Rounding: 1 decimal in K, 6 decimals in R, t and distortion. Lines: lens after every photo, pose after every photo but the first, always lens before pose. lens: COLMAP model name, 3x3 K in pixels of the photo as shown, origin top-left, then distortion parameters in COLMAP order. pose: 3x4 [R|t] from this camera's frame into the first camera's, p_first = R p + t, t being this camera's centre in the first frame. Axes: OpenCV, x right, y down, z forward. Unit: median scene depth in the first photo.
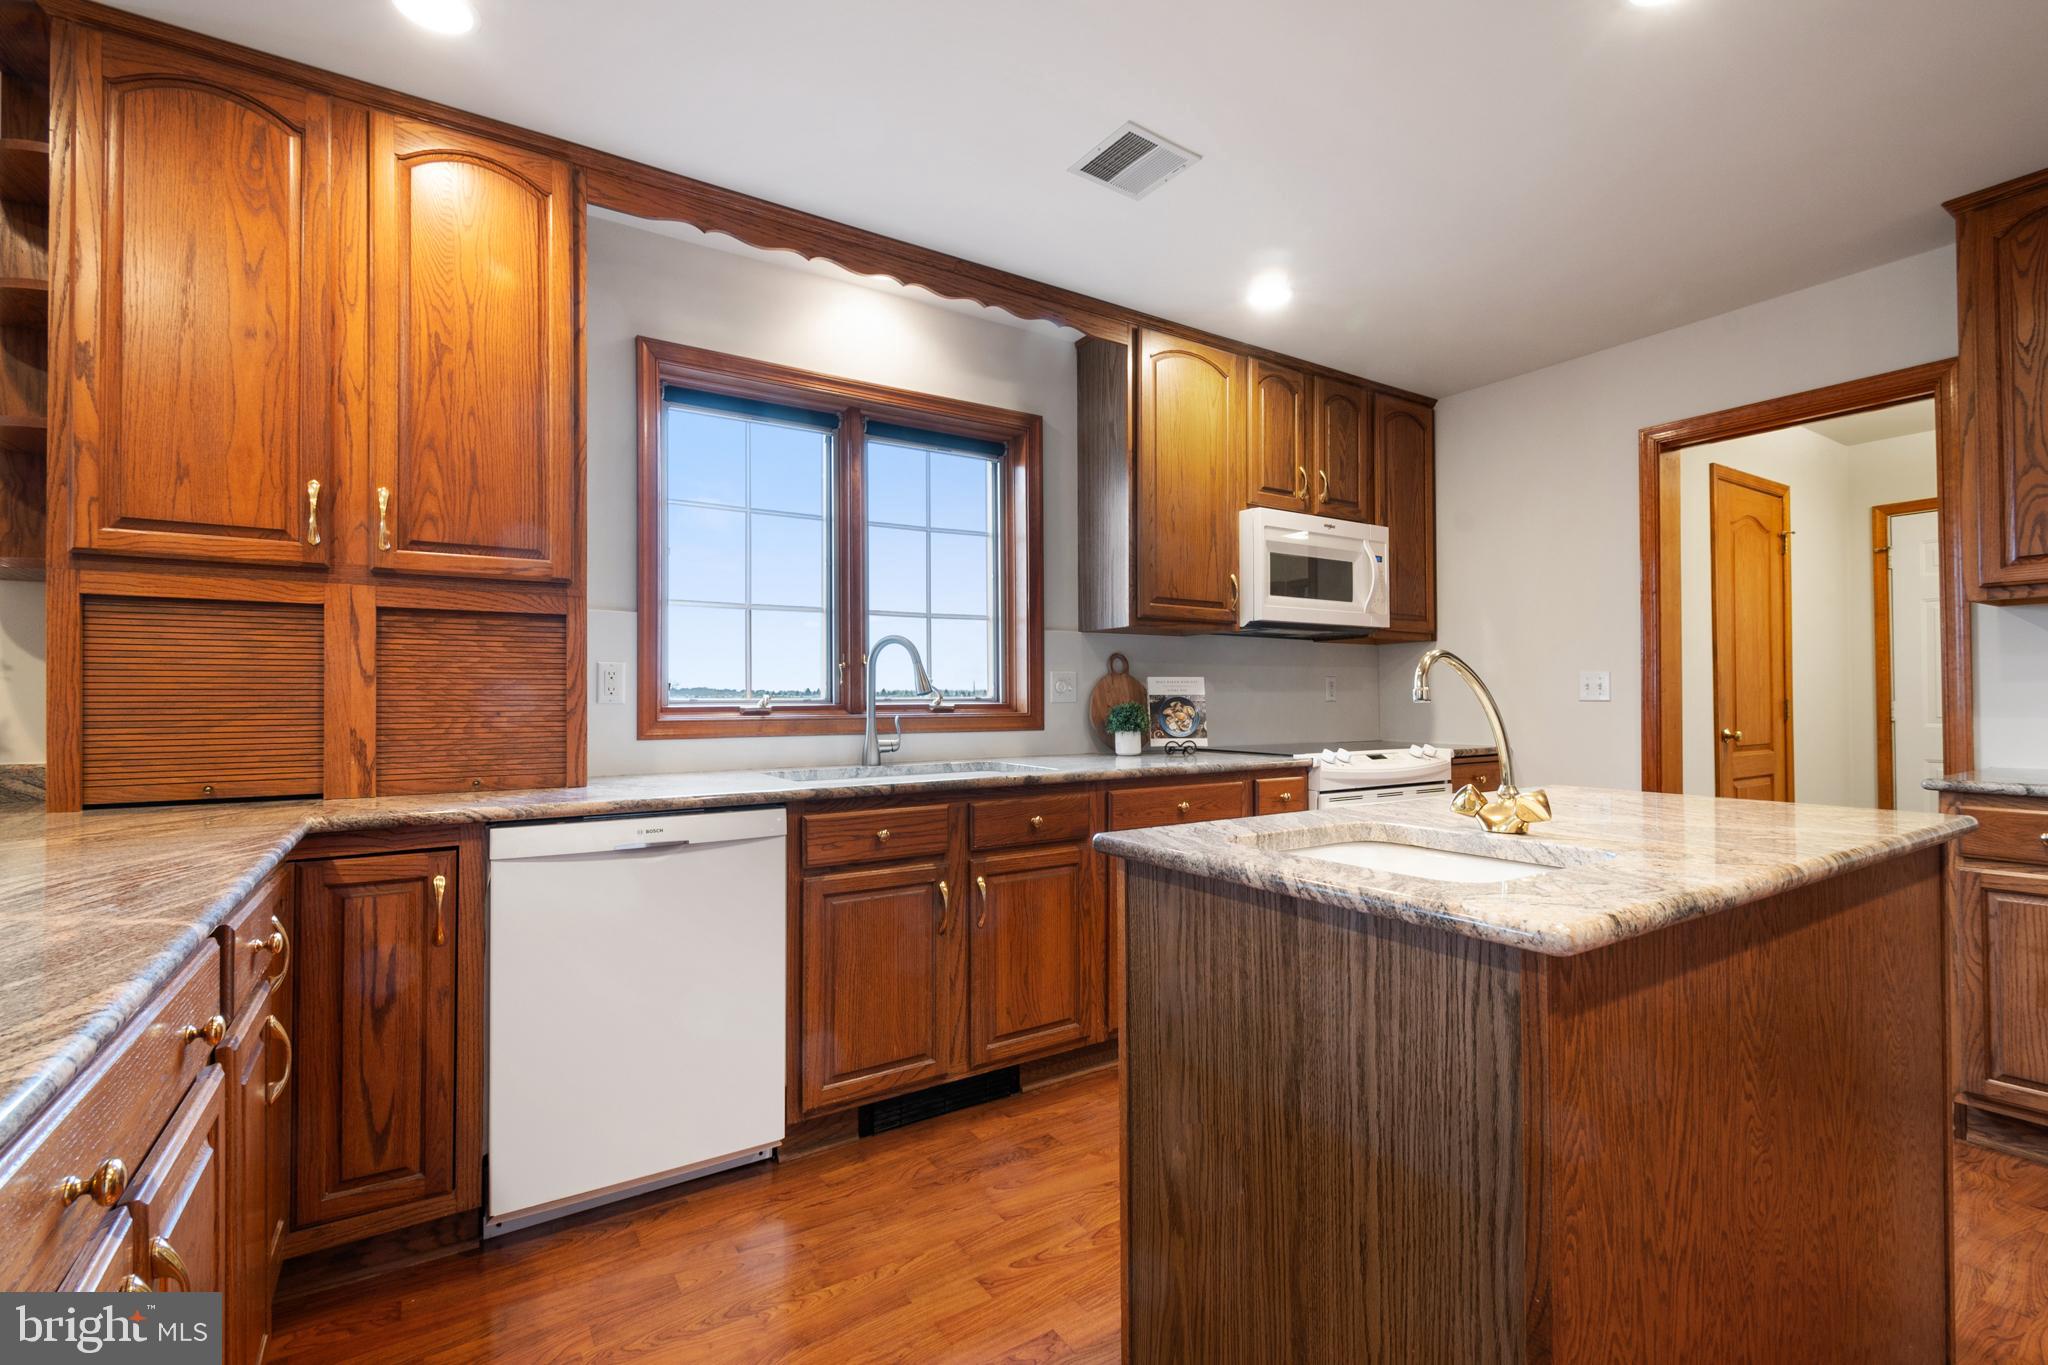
lens RADIAL K [[926.0, 0, 1059.6], [0, 926.0, 689.6], [0, 0, 1]] dist [0.011134, -0.000751]
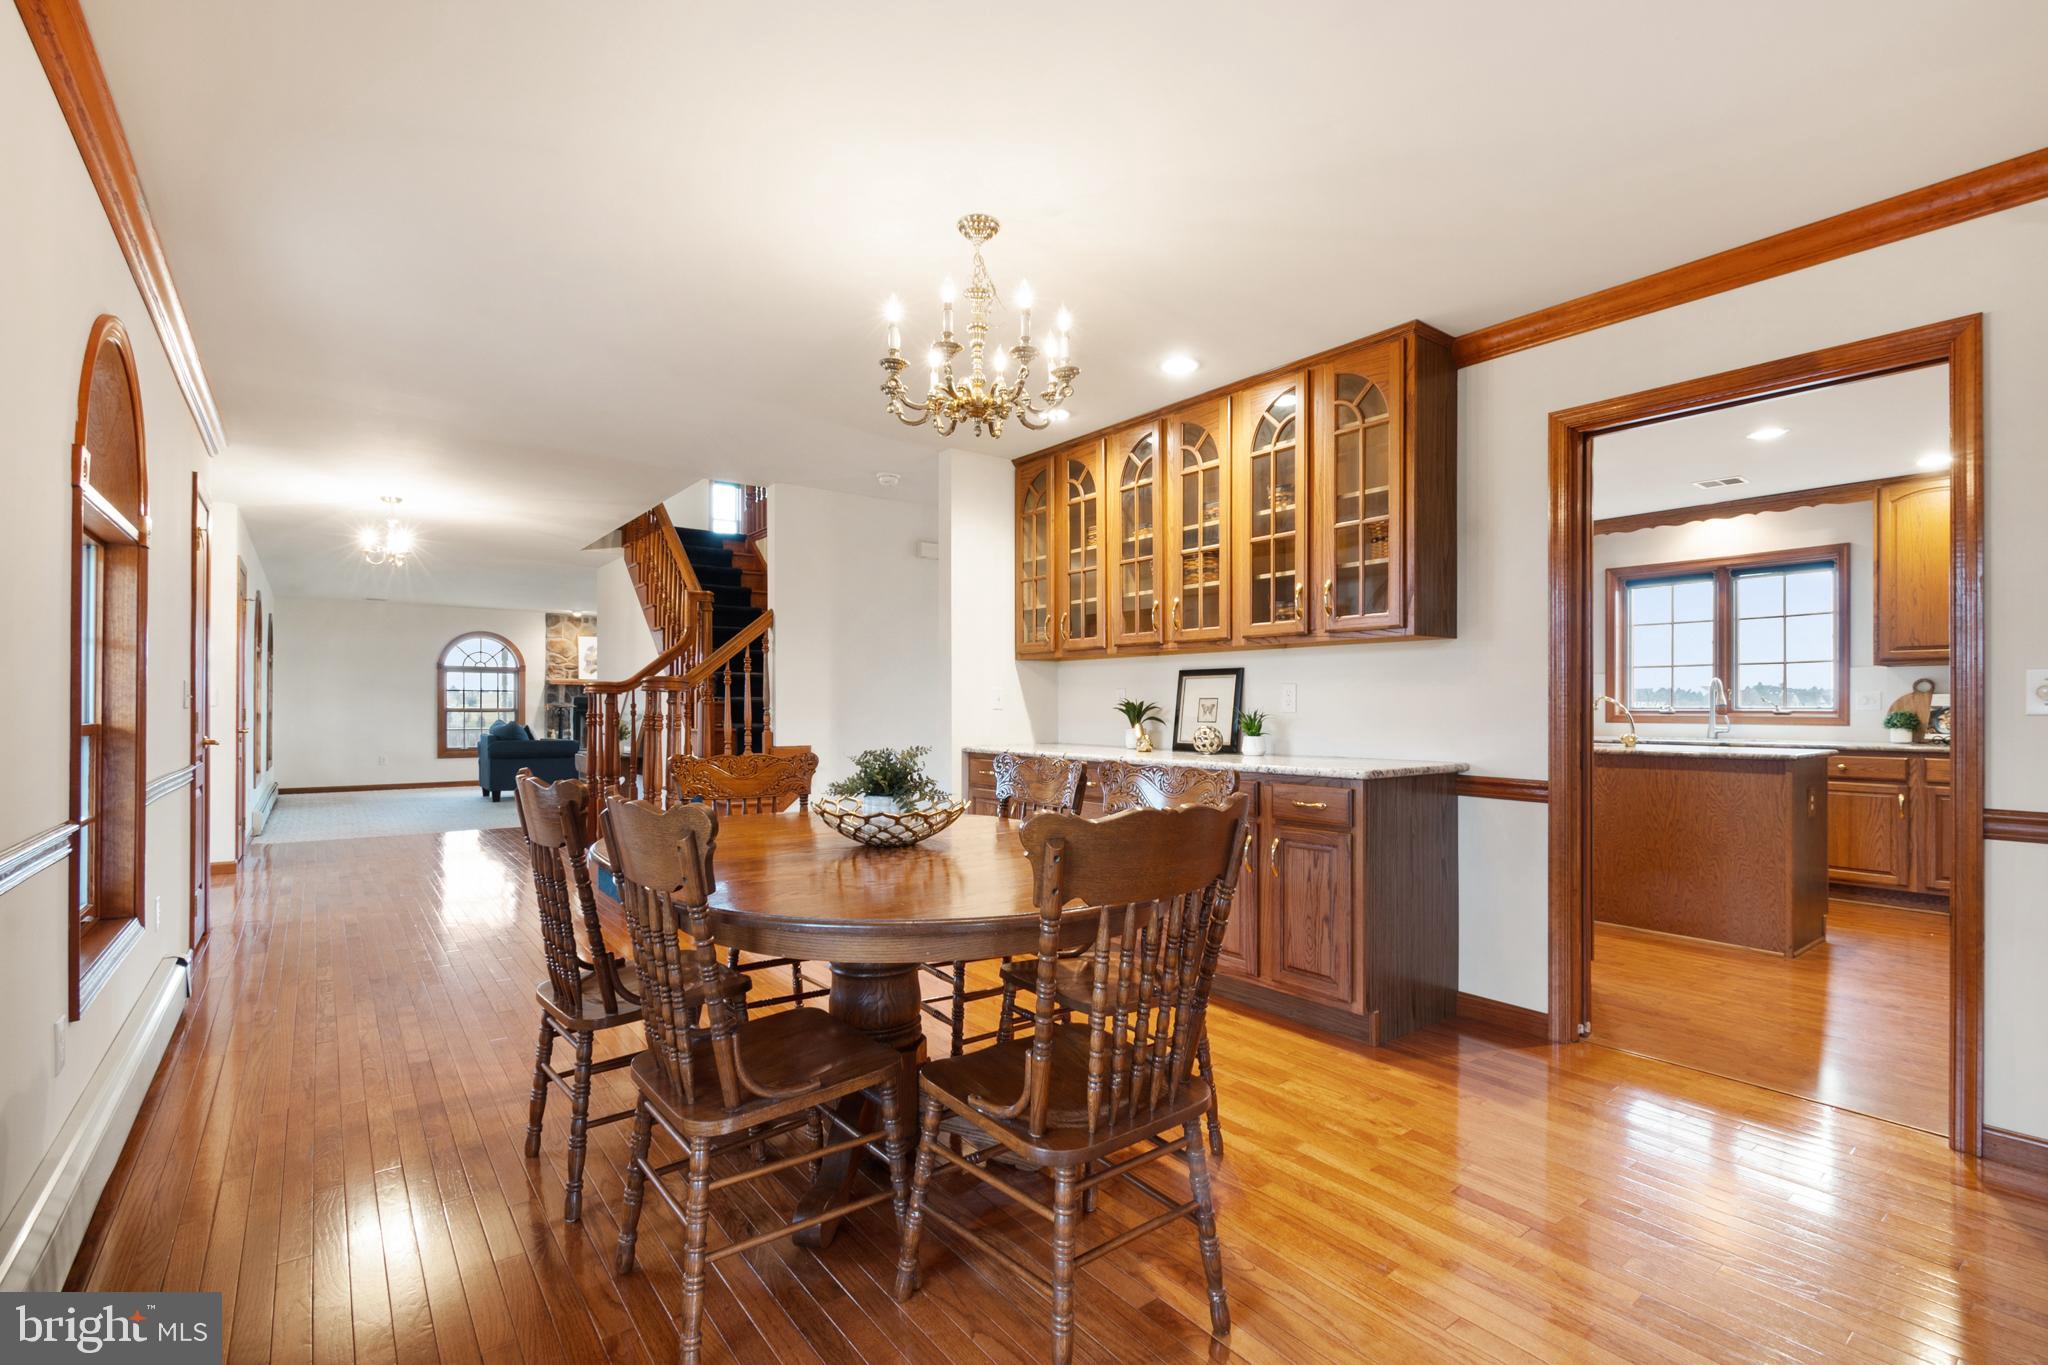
lens RADIAL K [[926.0, 0, 1028.8], [0, 926.0, 710.2], [0, 0, 1]] dist [0.011134, -0.000751]
pose [[0.088666, 0.010043, -0.996011, 1.612559], [0.010002, 0.999890, 0.010973, -0.020475], [0.996011, -0.010935, 0.088556, -0.684444]]
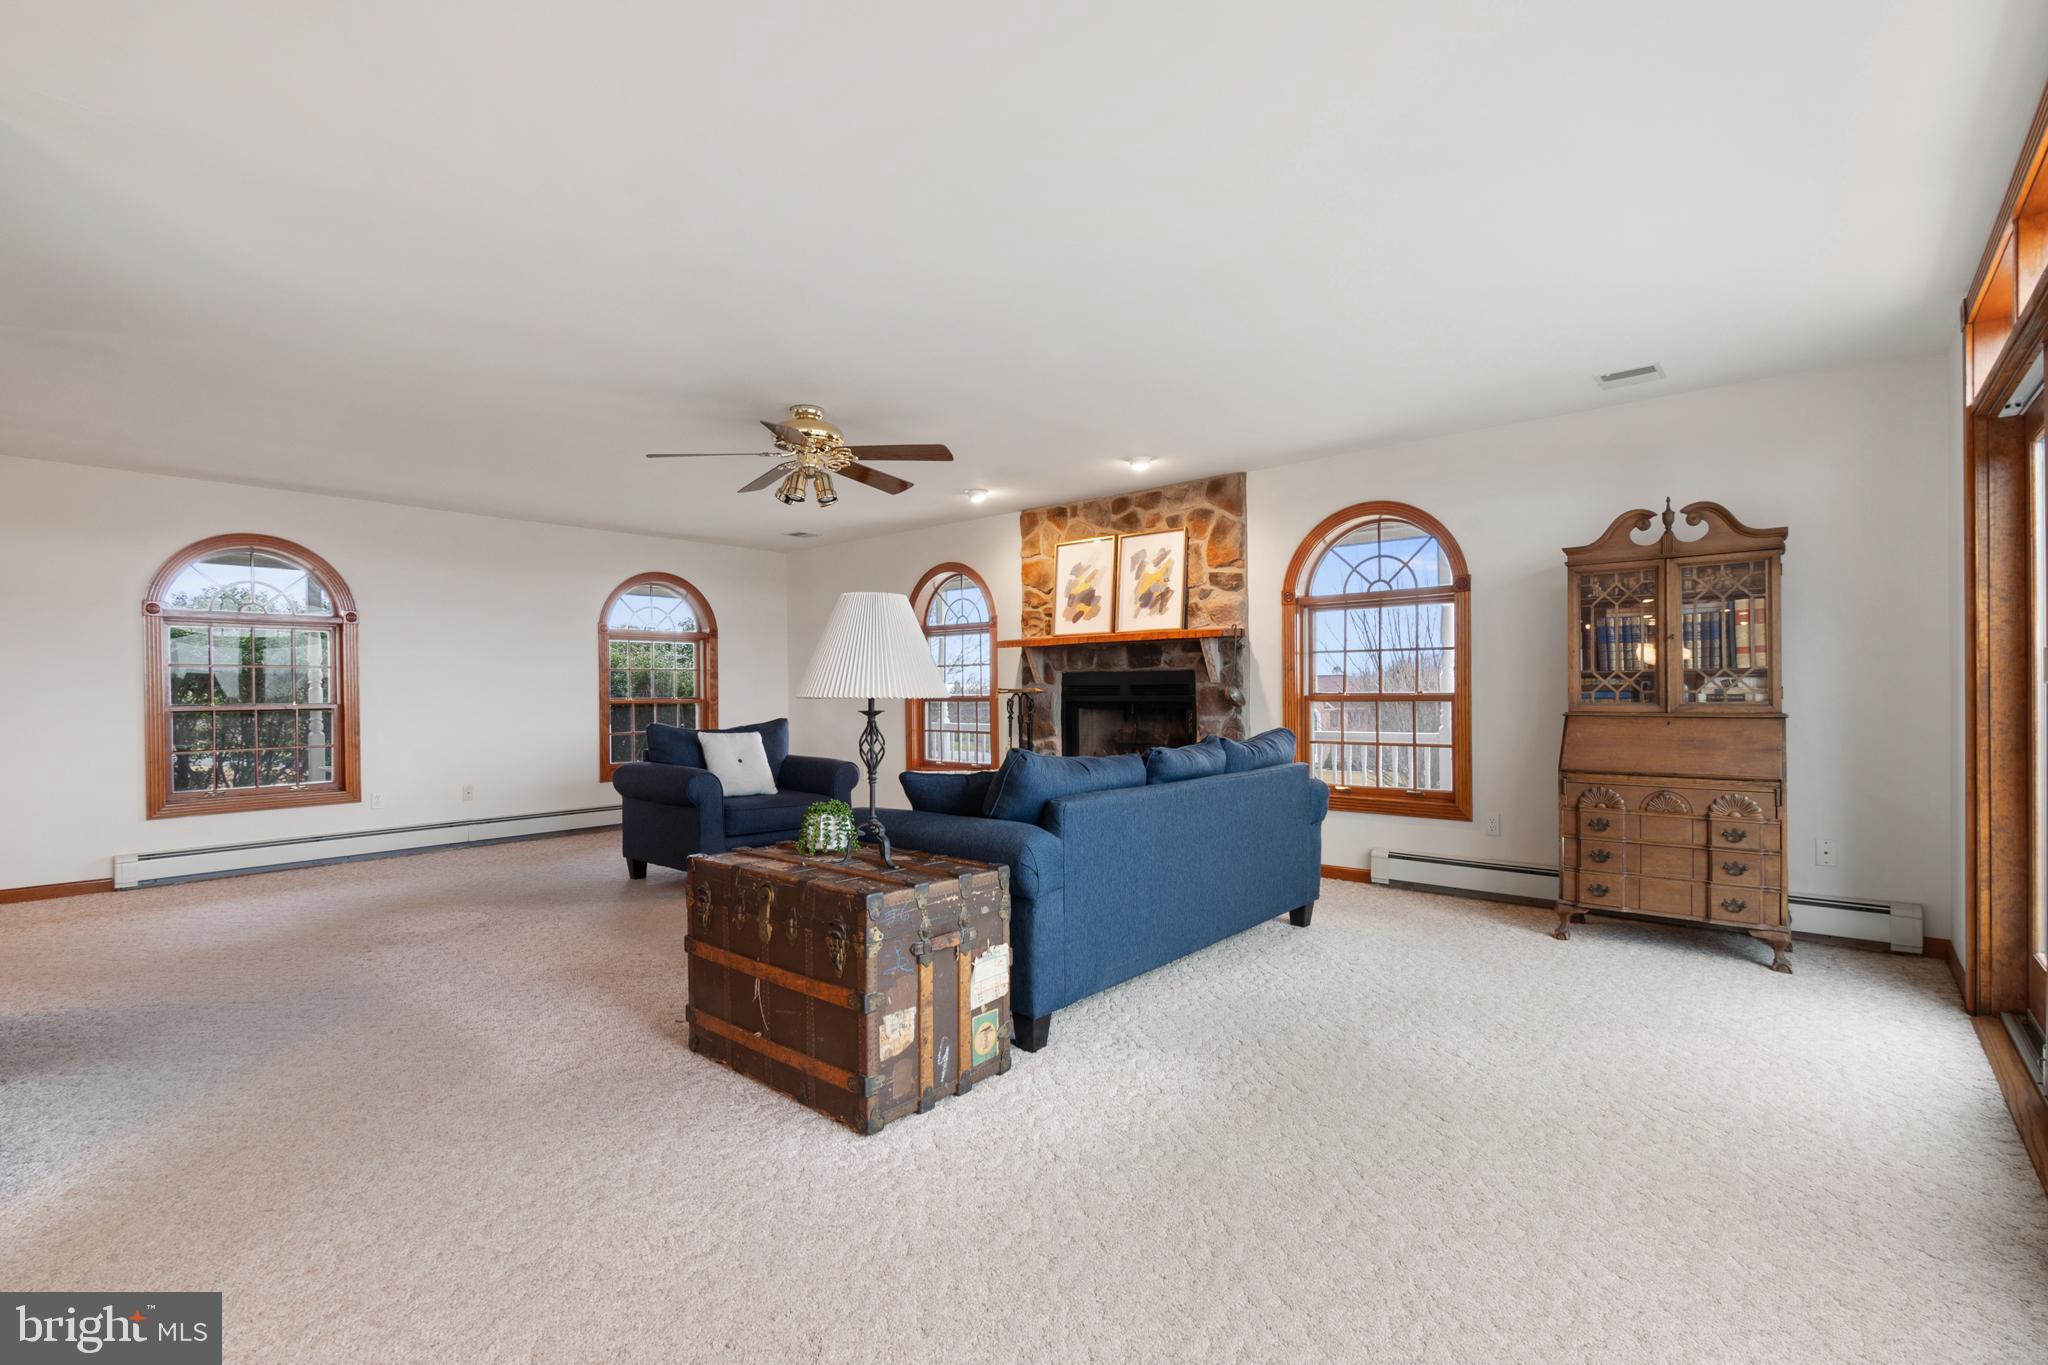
lens RADIAL K [[926.0, 0, 1060.0], [0, 926.0, 689.5], [0, 0, 1]] dist [0.011134, -0.000751]
pose [[-0.951974, 0.013874, -0.305863, -1.956115], [0.016990, 0.999827, -0.007526, -0.001692], [0.305706, -0.012361, -0.952046, -0.407831]]
